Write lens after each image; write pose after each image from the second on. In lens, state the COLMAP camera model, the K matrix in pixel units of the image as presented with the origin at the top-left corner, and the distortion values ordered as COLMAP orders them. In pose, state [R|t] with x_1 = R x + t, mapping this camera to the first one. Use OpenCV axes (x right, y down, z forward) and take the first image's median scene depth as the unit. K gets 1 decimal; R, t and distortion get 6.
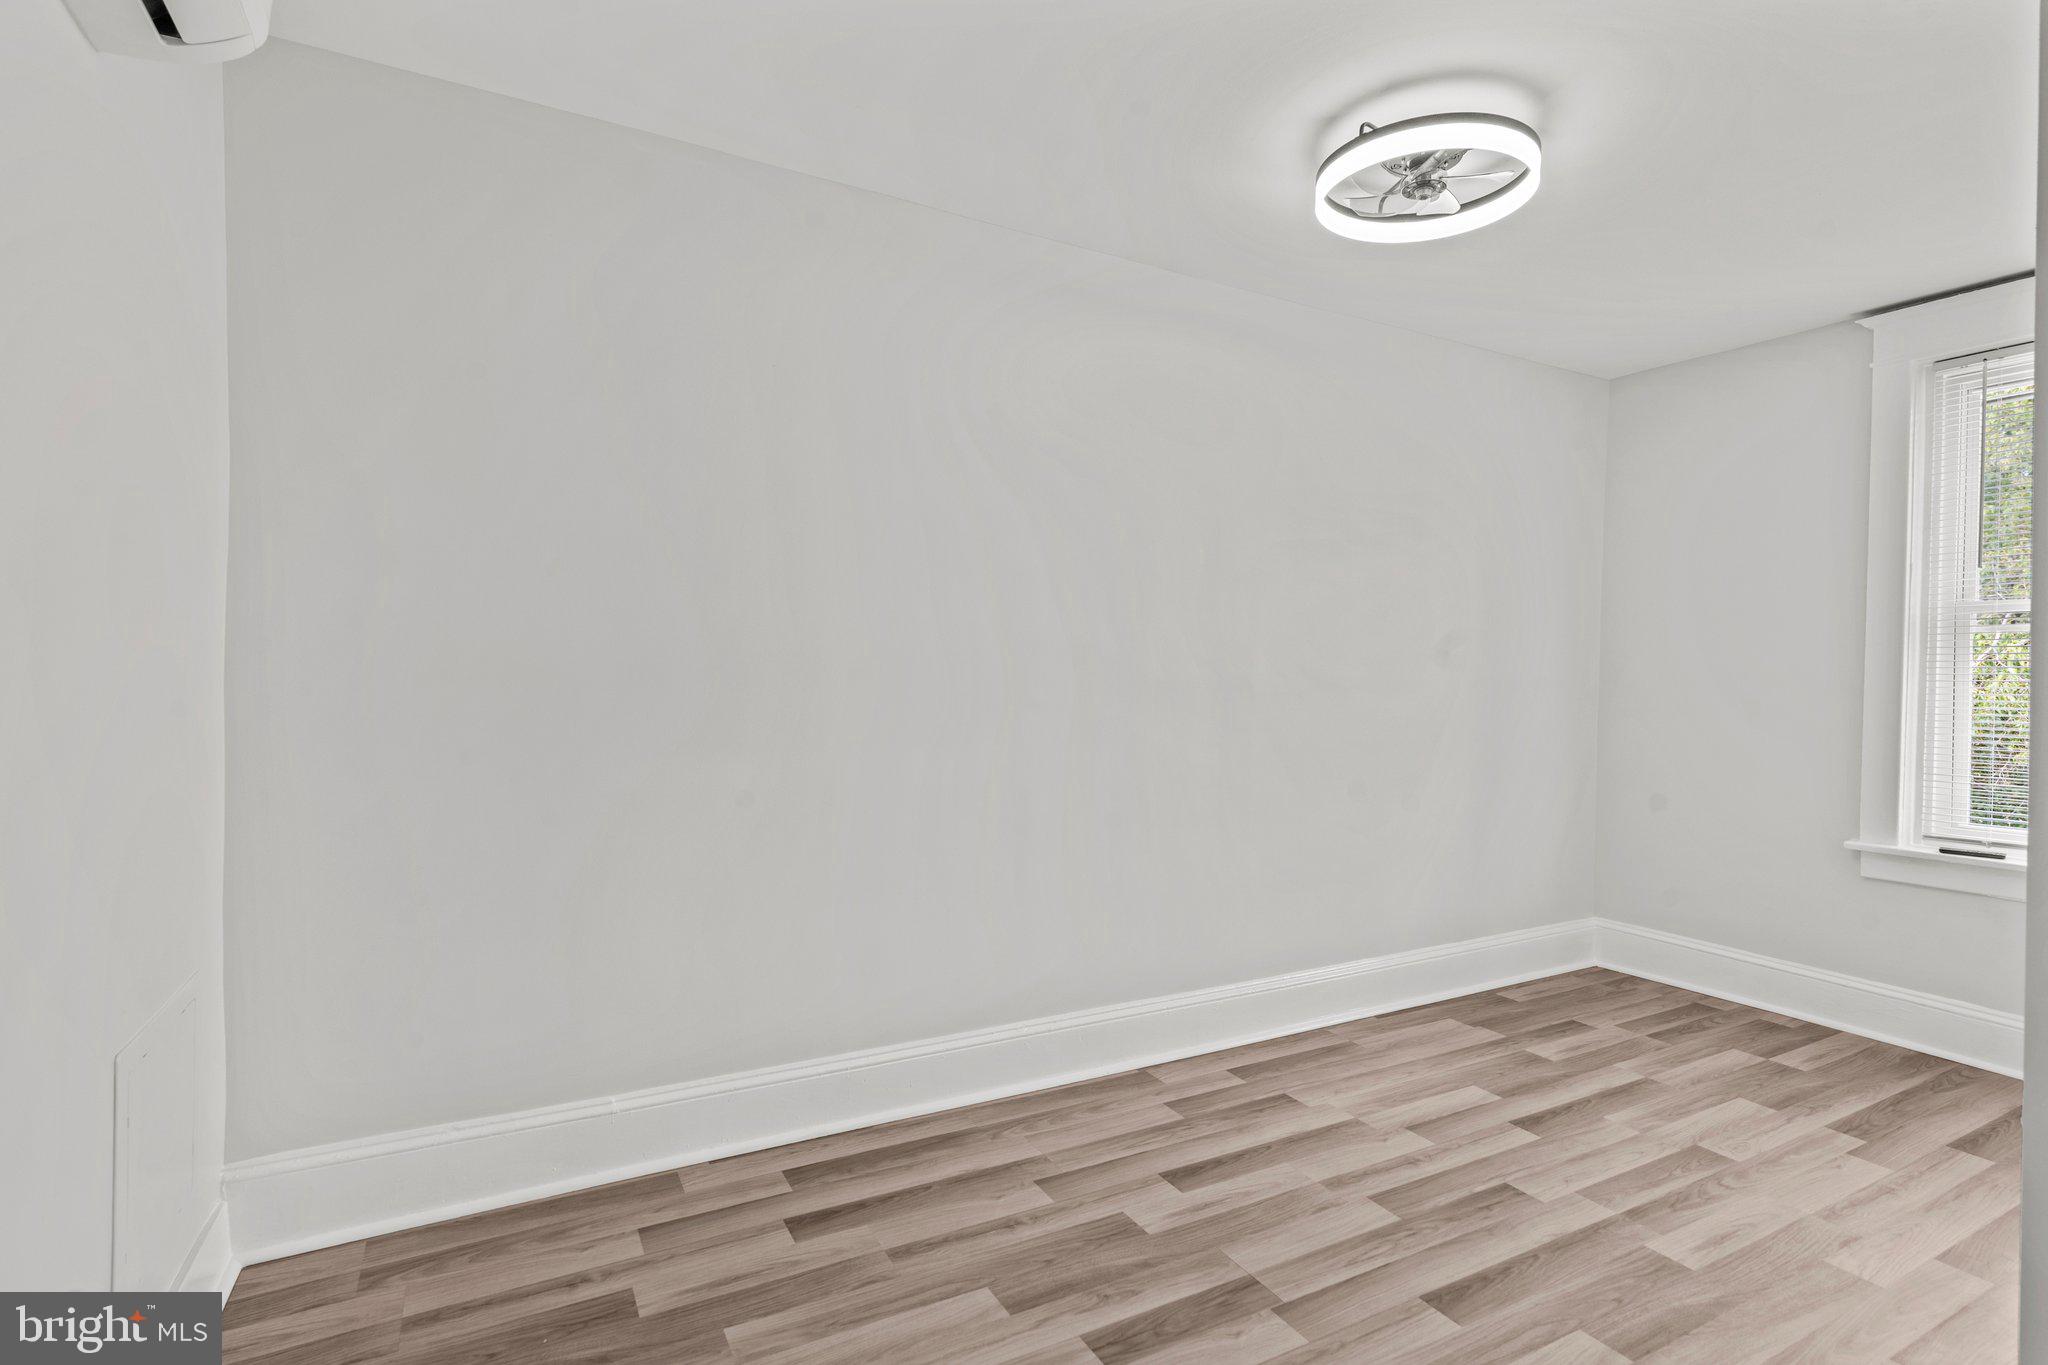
lens RADIAL K [[983.0, 0, 1030.4], [0, 983.0, 676.9], [0, 0, 1]] dist [0.002994, 0.001594]
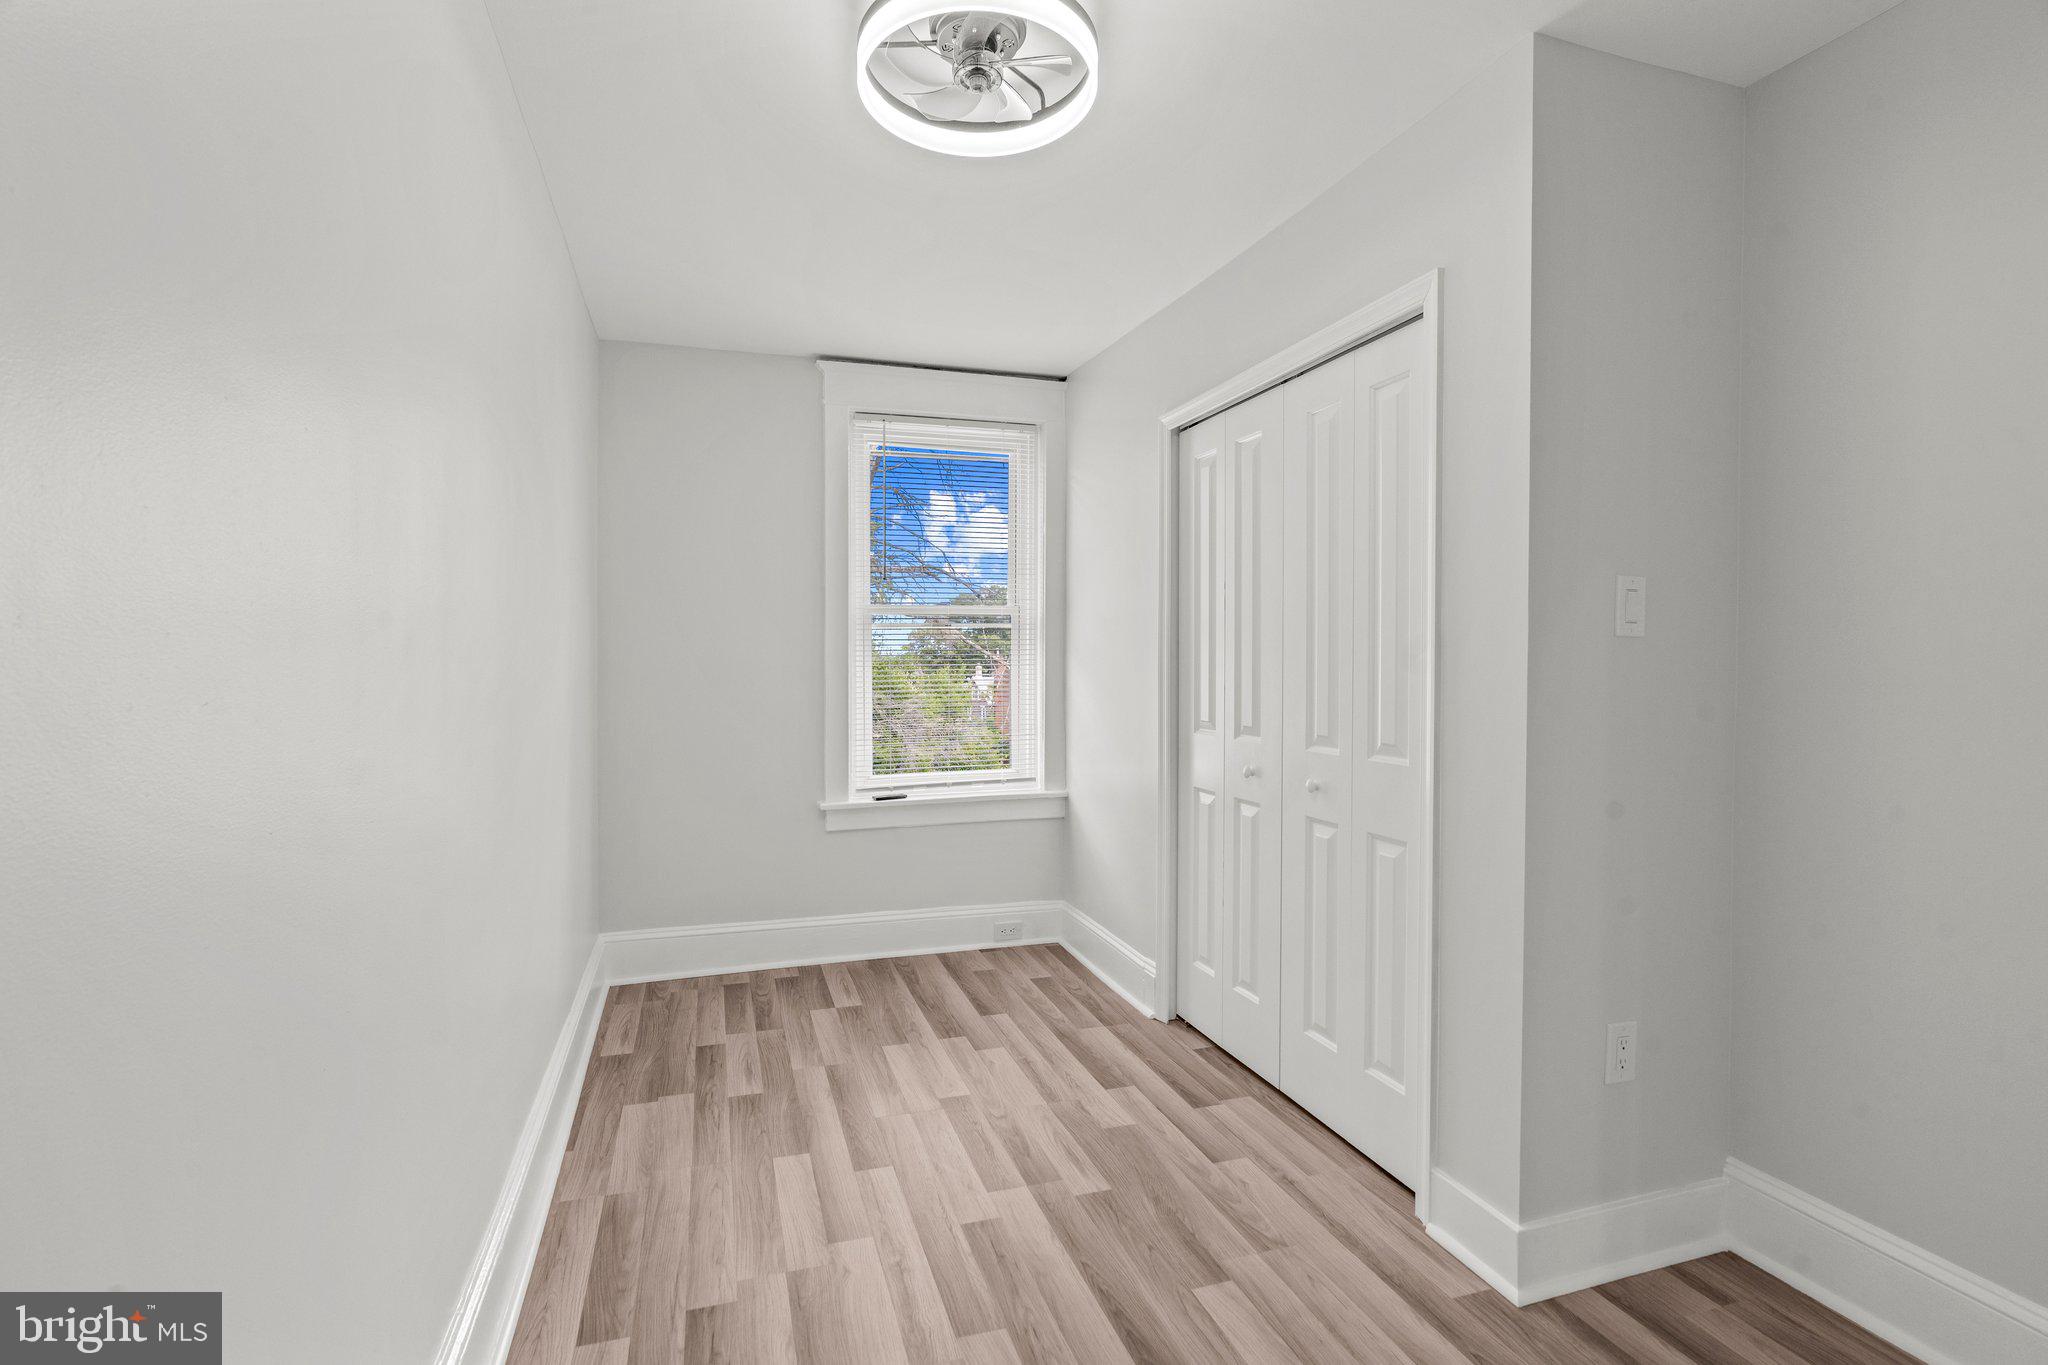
lens RADIAL K [[983.0, 0, 1023.5], [0, 983.0, 680.8], [0, 0, 1]] dist [0.002994, 0.001594]
pose [[0.207440, -0.033828, 0.977663, -0.283424], [0.012670, 0.999411, 0.031892, -0.015548], [-0.978166, 0.005771, 0.207747, 0.552141]]
